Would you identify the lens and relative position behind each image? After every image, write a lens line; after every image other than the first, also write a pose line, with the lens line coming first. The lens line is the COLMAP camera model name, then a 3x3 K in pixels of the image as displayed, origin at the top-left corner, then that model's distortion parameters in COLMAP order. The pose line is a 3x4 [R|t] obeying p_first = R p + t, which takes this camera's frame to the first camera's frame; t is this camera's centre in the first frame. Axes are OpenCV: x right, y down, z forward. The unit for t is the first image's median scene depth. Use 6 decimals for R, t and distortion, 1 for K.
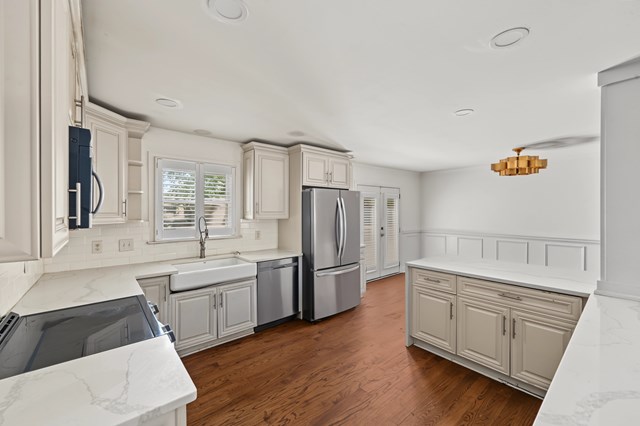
lens RADIAL K [[261.3, 0, 319.8], [0, 261.3, 212.1], [0, 0, 1]] dist [0.000184, -0.000150]
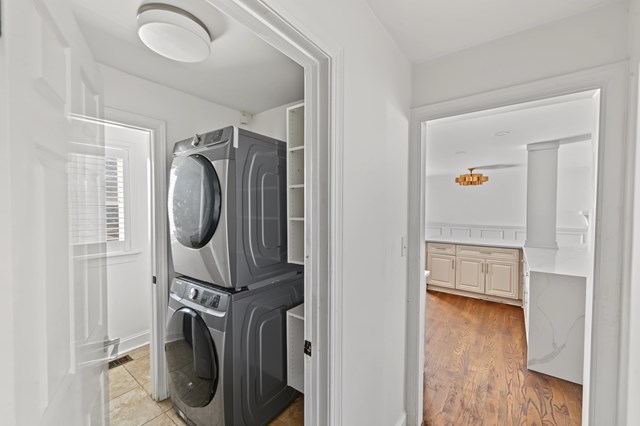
lens RADIAL K [[257.8, 0, 319.3], [0, 257.8, 214.3], [0, 0, 1]] dist [0.002373, -0.000158]
pose [[0.974439, -0.006093, 0.224569, -0.549734], [0.001591, 0.999794, 0.020221, -0.001476], [-0.224646, -0.019347, 0.974248, -0.355707]]
